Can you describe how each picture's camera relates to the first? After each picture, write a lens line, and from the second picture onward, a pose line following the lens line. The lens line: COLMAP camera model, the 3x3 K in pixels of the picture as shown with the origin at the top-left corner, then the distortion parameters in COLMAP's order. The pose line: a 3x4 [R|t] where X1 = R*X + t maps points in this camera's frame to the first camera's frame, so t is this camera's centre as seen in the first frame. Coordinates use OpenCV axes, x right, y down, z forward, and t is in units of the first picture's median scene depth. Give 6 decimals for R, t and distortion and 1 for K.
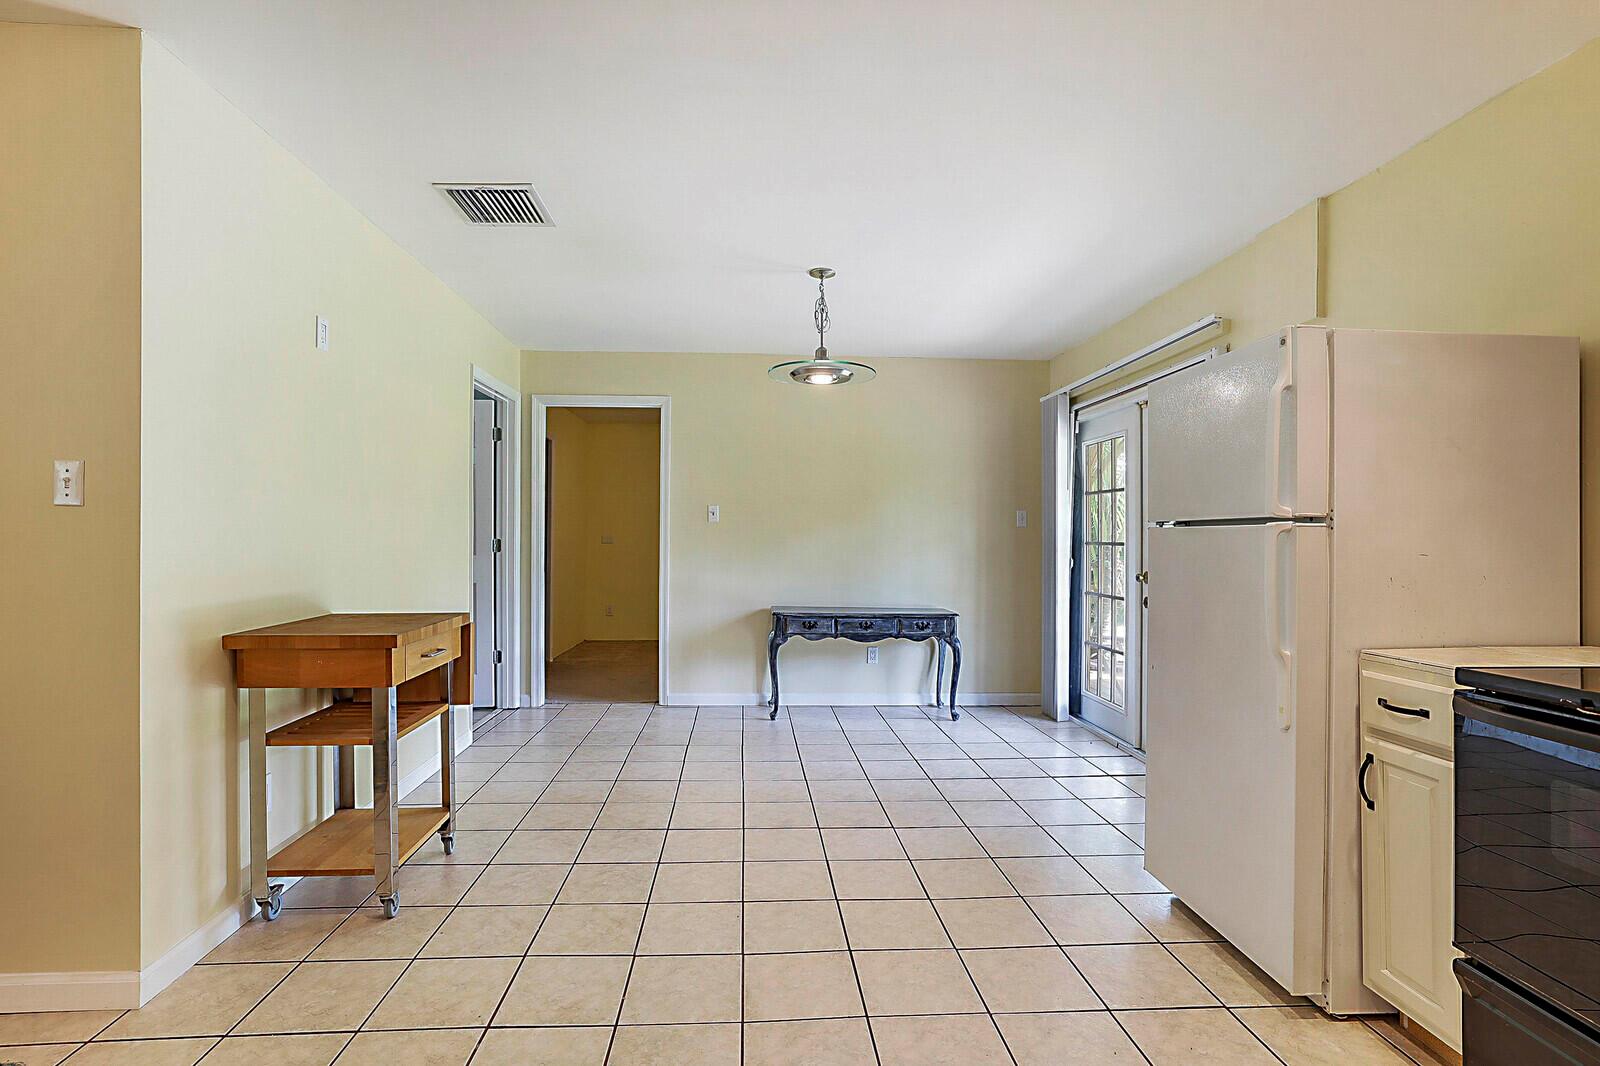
lens RADIAL K [[760.0, 0, 797.1], [0, 760.0, 528.8], [0, 0, 1]] dist [-0.028851, 0.000808]
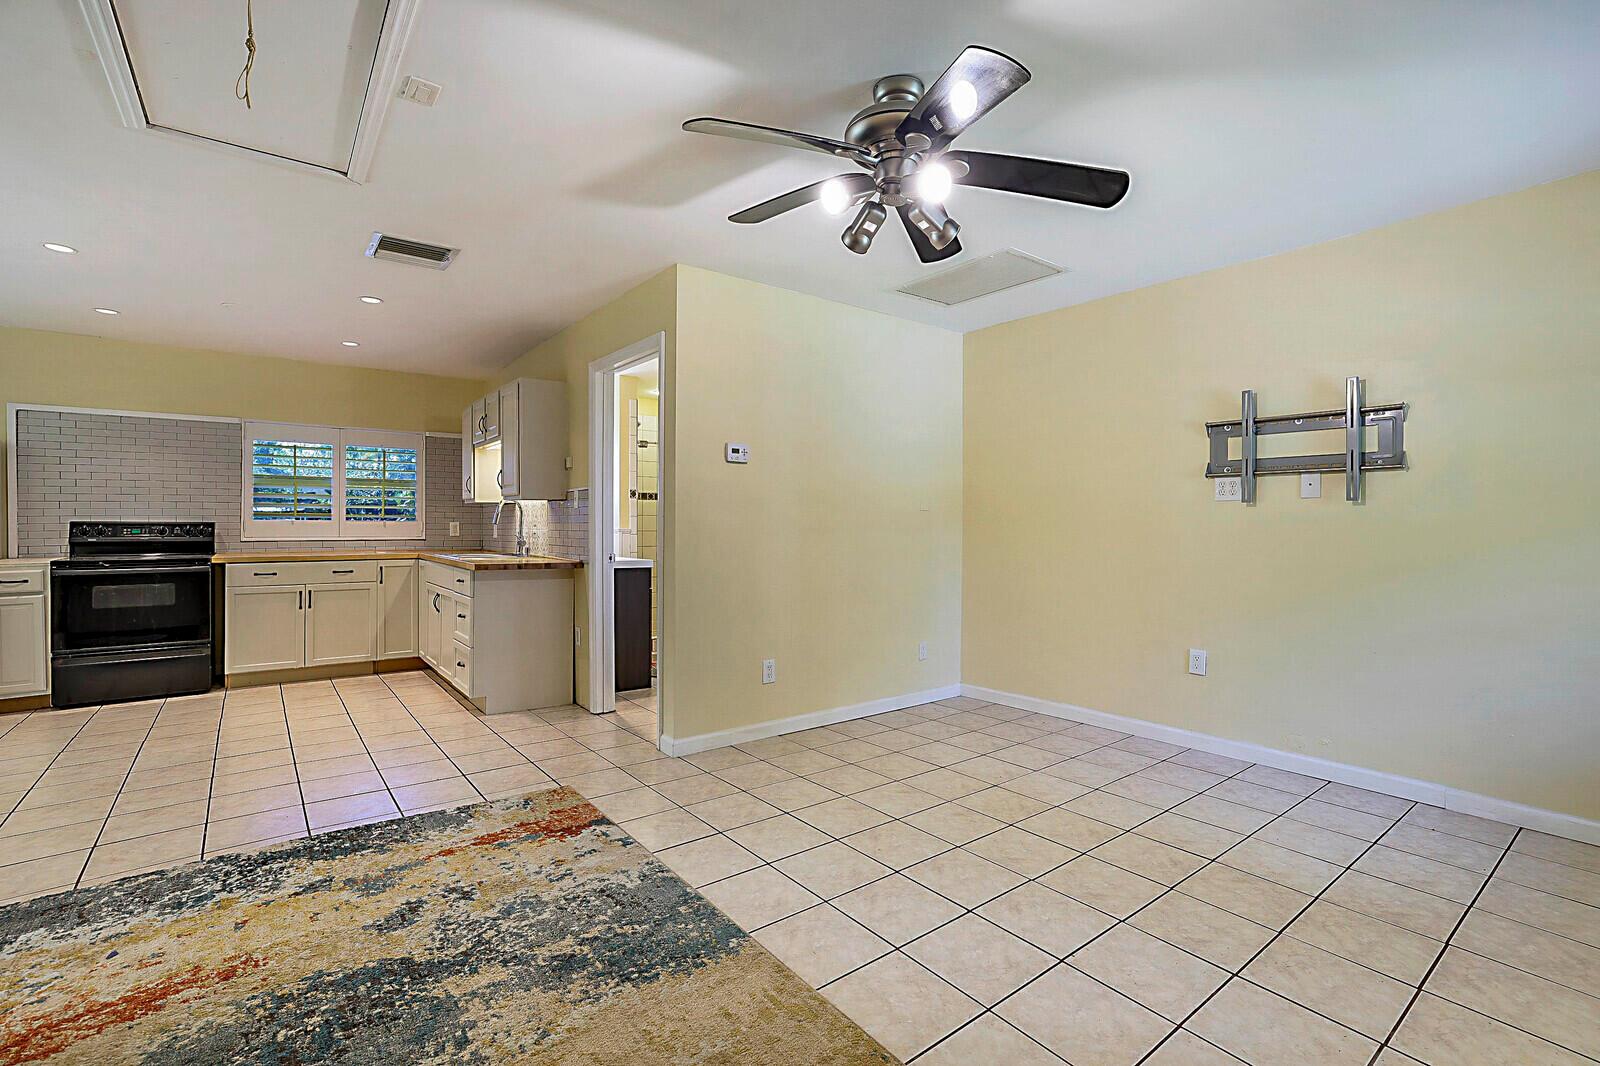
lens RADIAL K [[728.2, 0, 800.0], [0, 728.2, 520.5], [0, 0, 1]] dist [-0.046220, 0.026596]
pose [[-0.558677, -0.005119, 0.829369, -0.991088], [-0.014642, 0.999886, -0.003692, -0.003699], [-0.829256, -0.014207, -0.558688, 0.032693]]
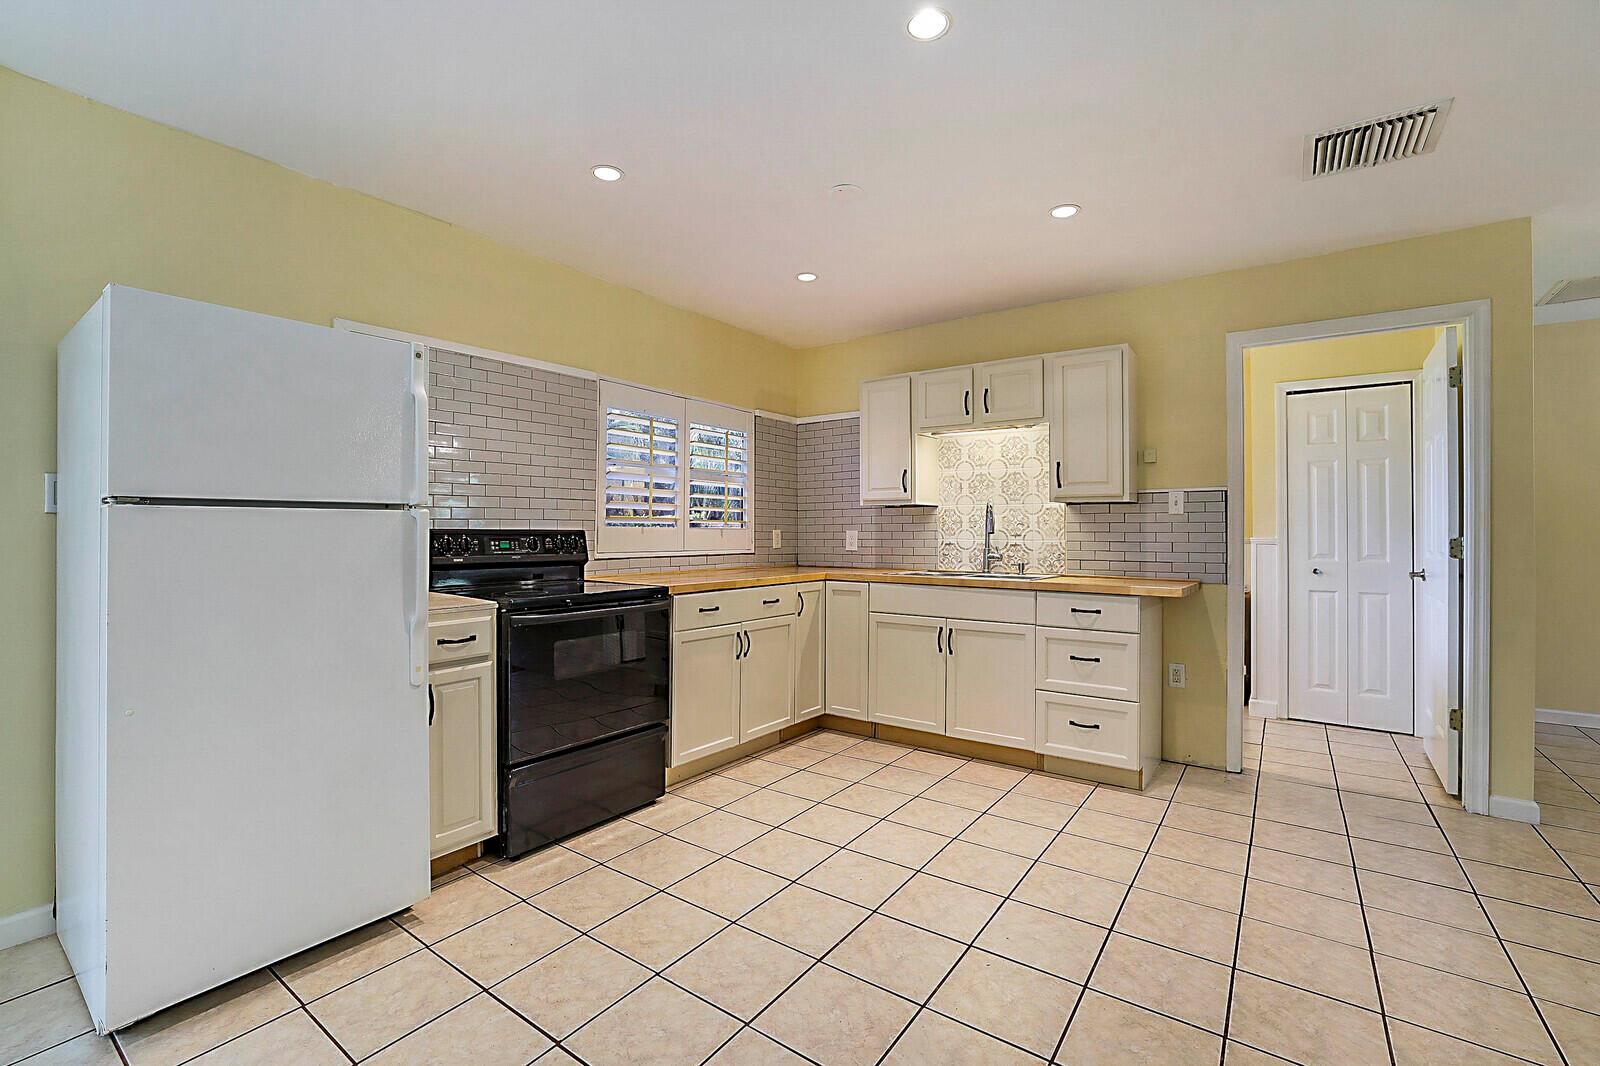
lens RADIAL K [[706.0, 0, 793.5], [0, 706.0, 512.4], [0, 0, 1]] dist [-0.045842, 0.017974]
pose [[-0.769824, 0.004416, 0.638241, -0.192956], [-0.017112, 0.999474, -0.027556, 0.006243], [-0.638027, -0.032135, -0.769343, 0.561500]]
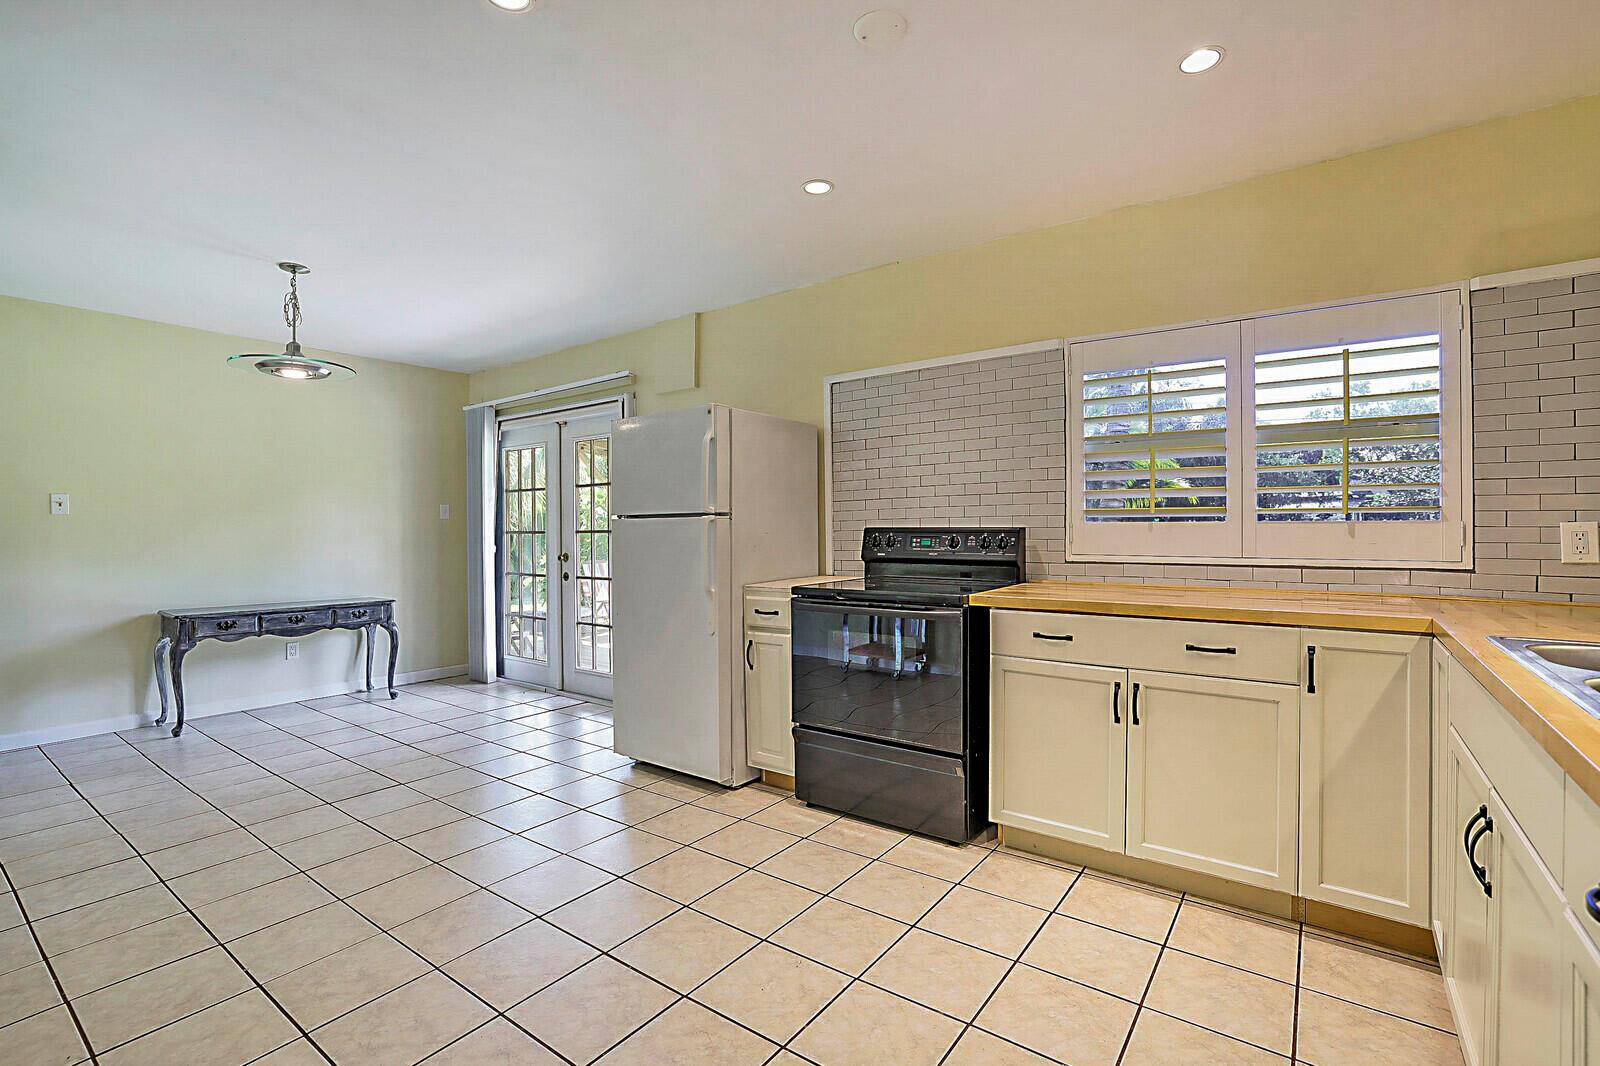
lens RADIAL K [[713.9, 0, 798.2], [0, 713.9, 527.3], [0, 0, 1]] dist [-0.029008, 0.000233]
pose [[0.644785, -0.012763, 0.764258, -0.187050], [0.005009, 0.999910, 0.012473, -0.000522], [-0.764348, -0.004214, 0.644790, -0.086716]]
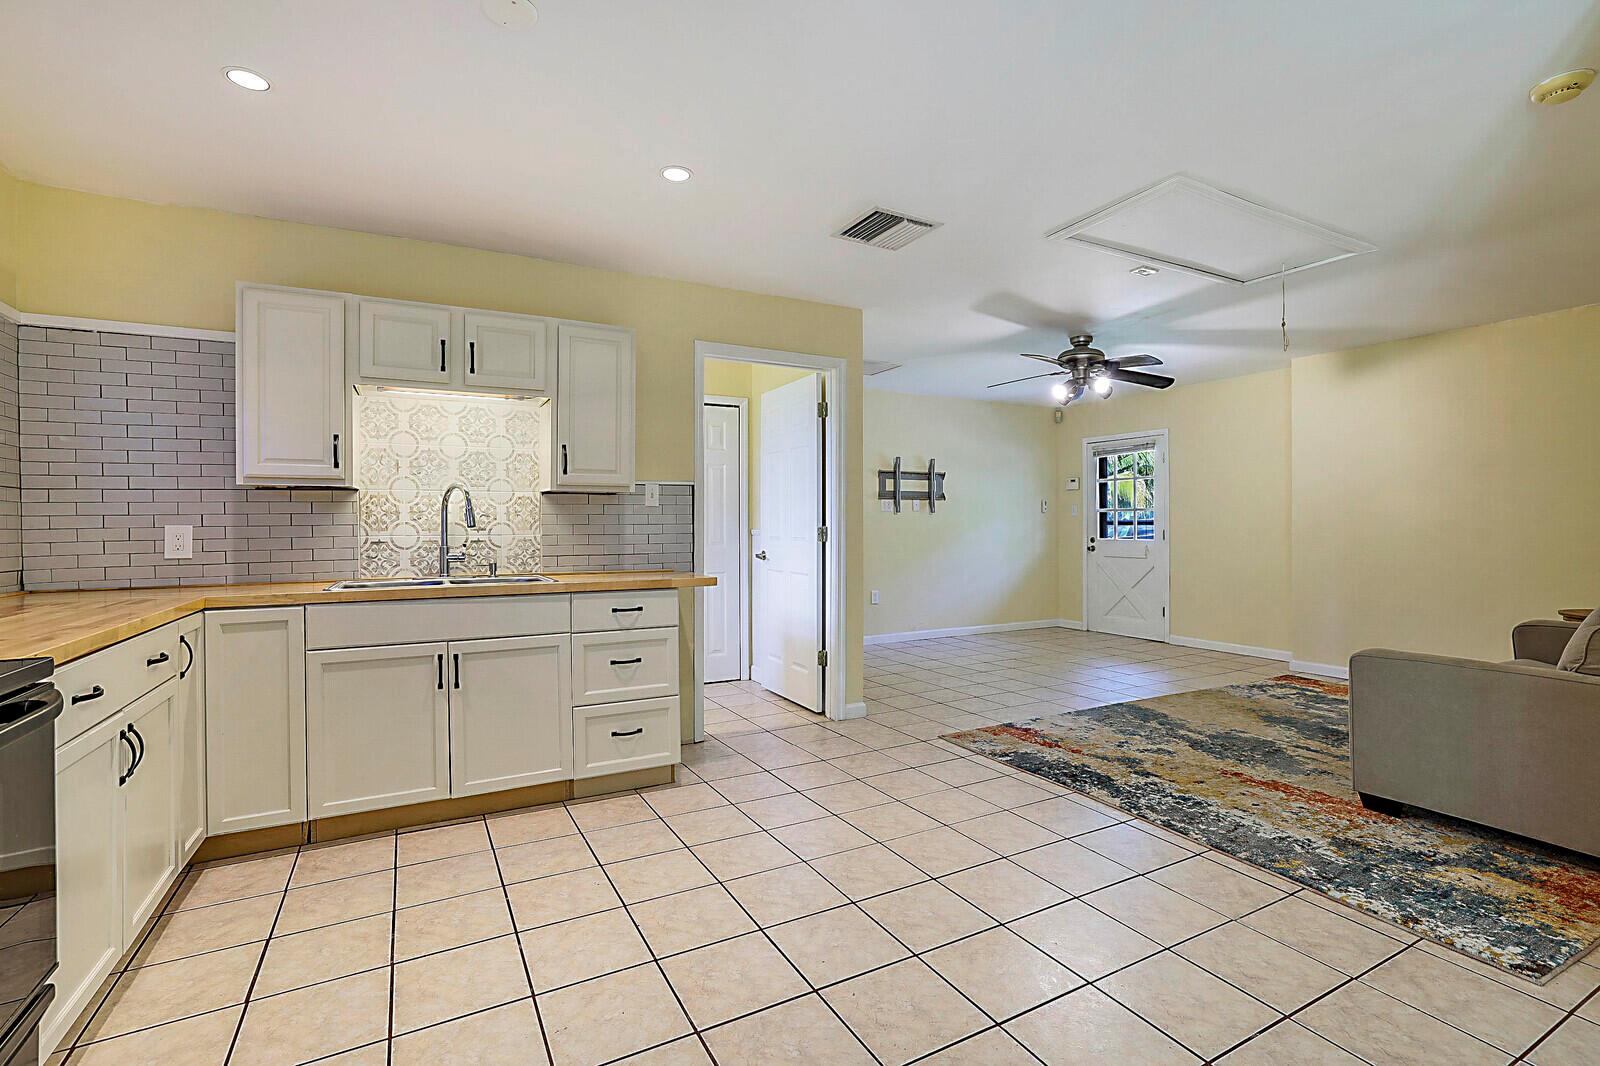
lens RADIAL K [[728.2, 0, 800.0], [0, 728.2, 520.5], [0, 0, 1]] dist [-0.046220, 0.026596]
pose [[-0.909240, -0.006617, -0.416219, 0.143722], [-0.000266, 0.999883, -0.015316, 0.008044], [0.416272, -0.013815, -0.909135, 0.514385]]
